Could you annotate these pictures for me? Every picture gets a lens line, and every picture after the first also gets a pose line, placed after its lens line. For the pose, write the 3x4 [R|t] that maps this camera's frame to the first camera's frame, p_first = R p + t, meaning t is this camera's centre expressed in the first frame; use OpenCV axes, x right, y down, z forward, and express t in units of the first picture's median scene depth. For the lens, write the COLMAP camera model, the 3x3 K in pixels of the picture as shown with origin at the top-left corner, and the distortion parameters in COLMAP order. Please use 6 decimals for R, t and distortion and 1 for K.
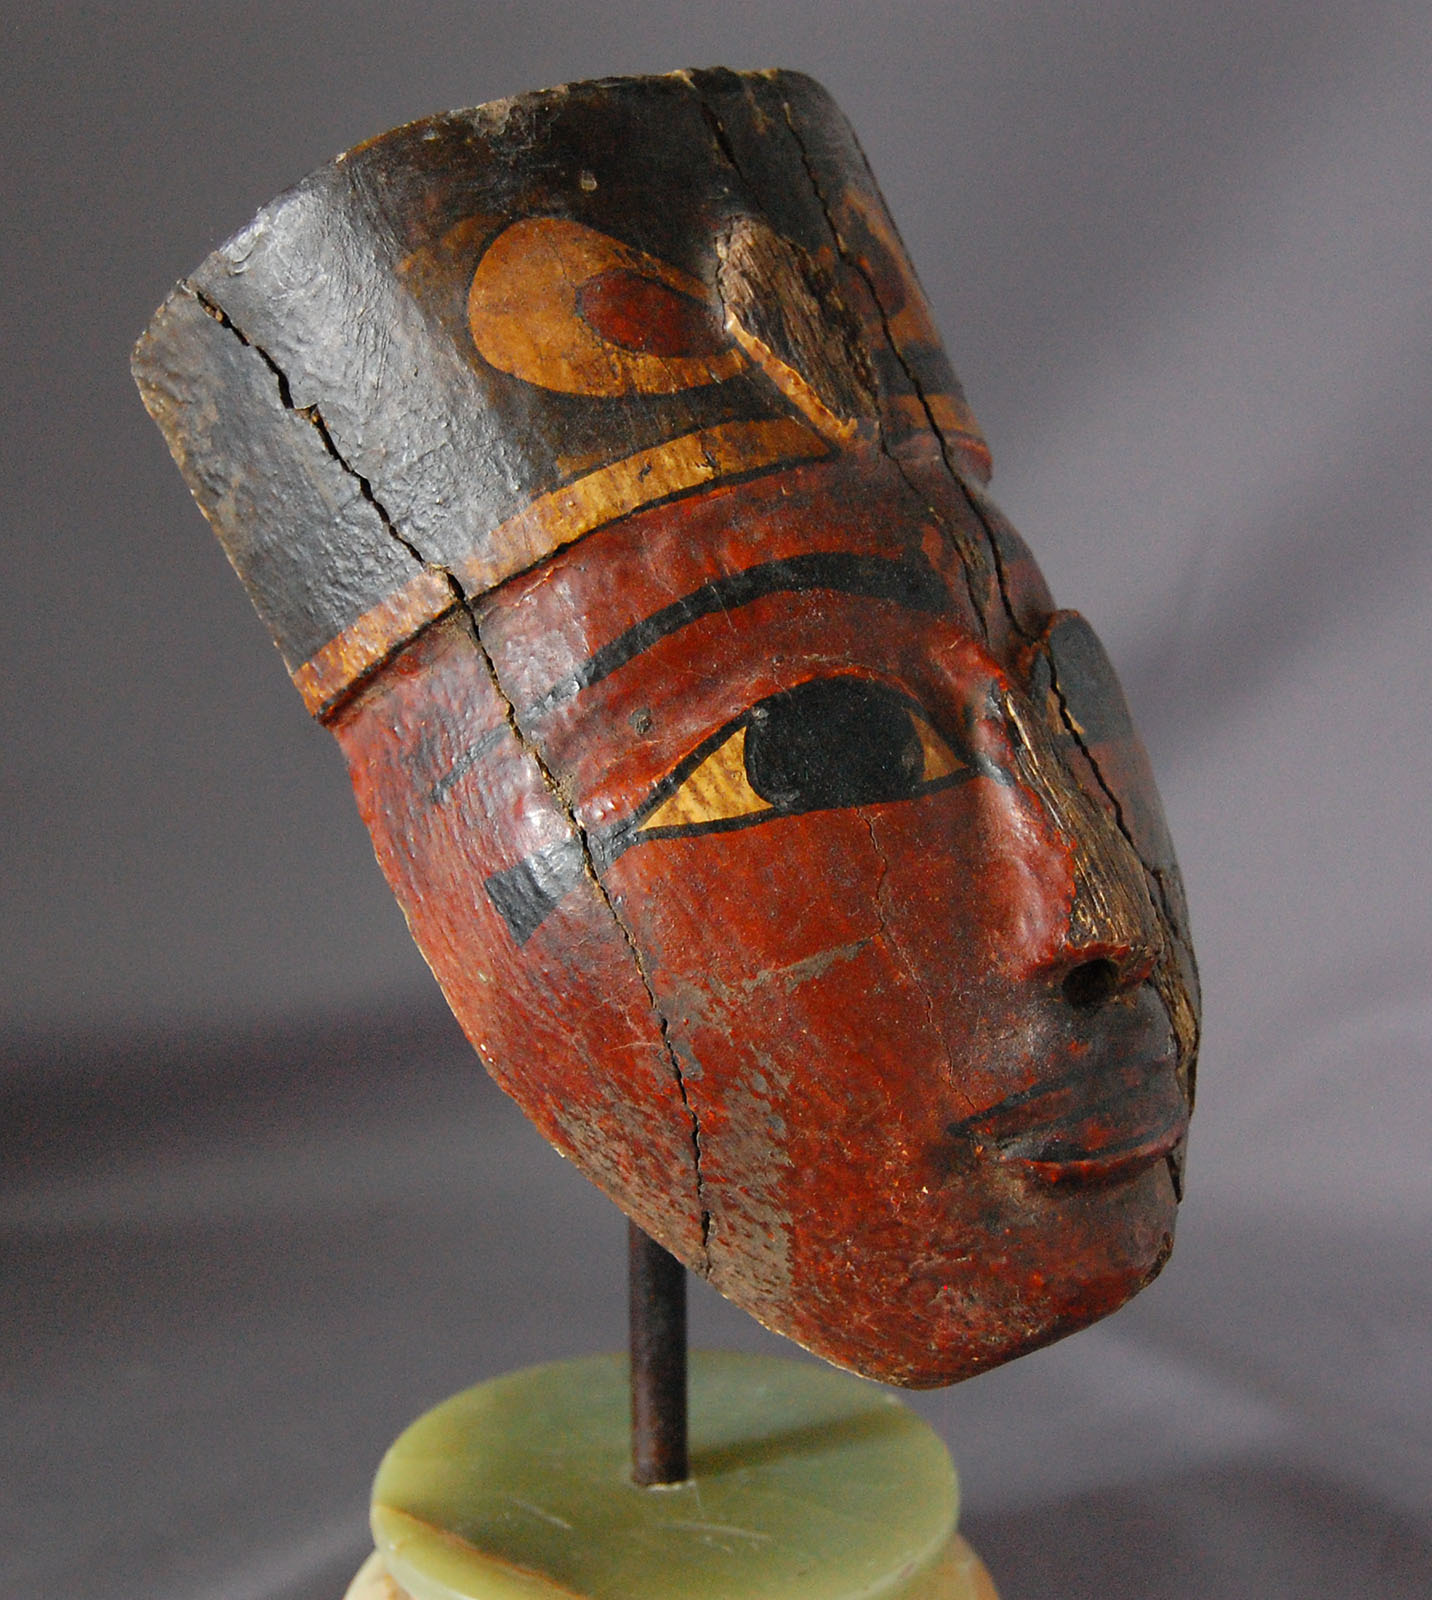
lens RADIAL K [[3152.6, 0, 716.0], [0, 3152.6, 800.0], [0, 0, 1]] dist [-0.034722, -0.058139]
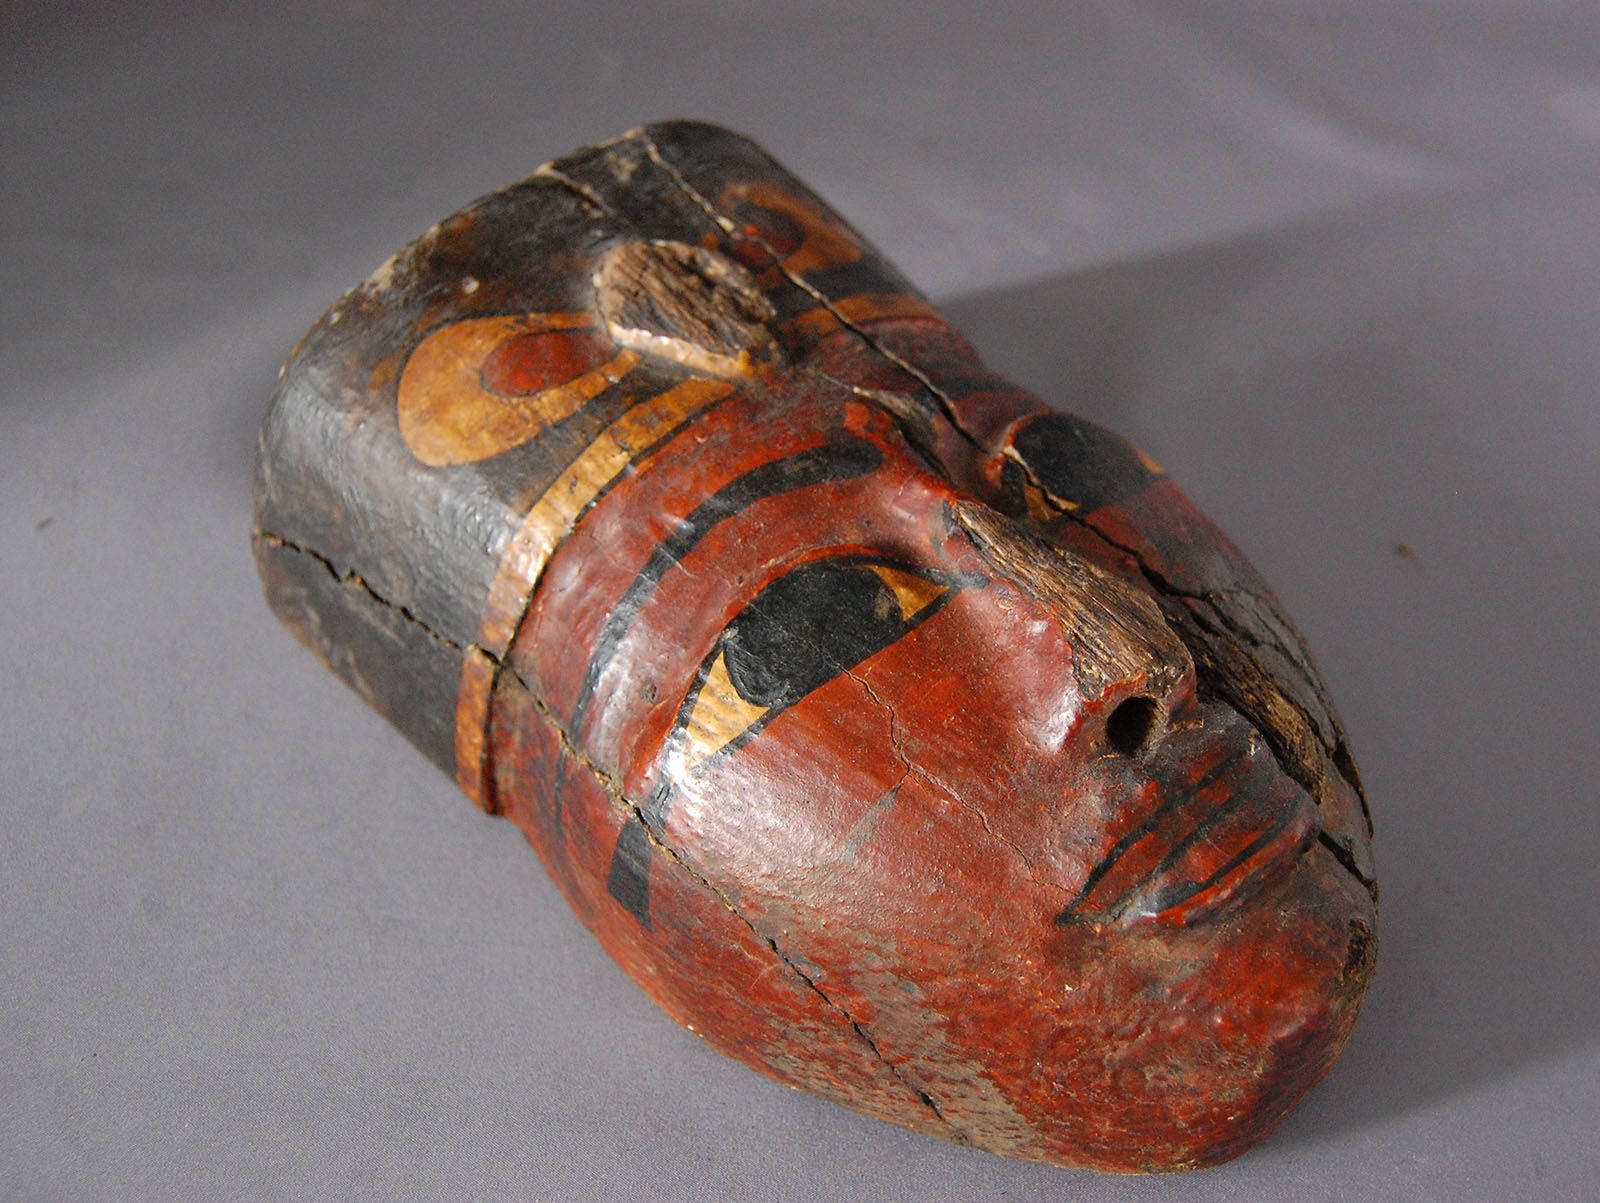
lens RADIAL K [[2030.9, 0, 900.4], [0, 2030.9, 602.7], [0, 0, 1]] dist [-0.031459, -0.026809]
pose [[0.850182, -0.457322, -0.260859, 0.237083], [0.423646, 0.888411, -0.176776, 0.104052], [0.312594, 0.039780, 0.949054, 0.366956]]
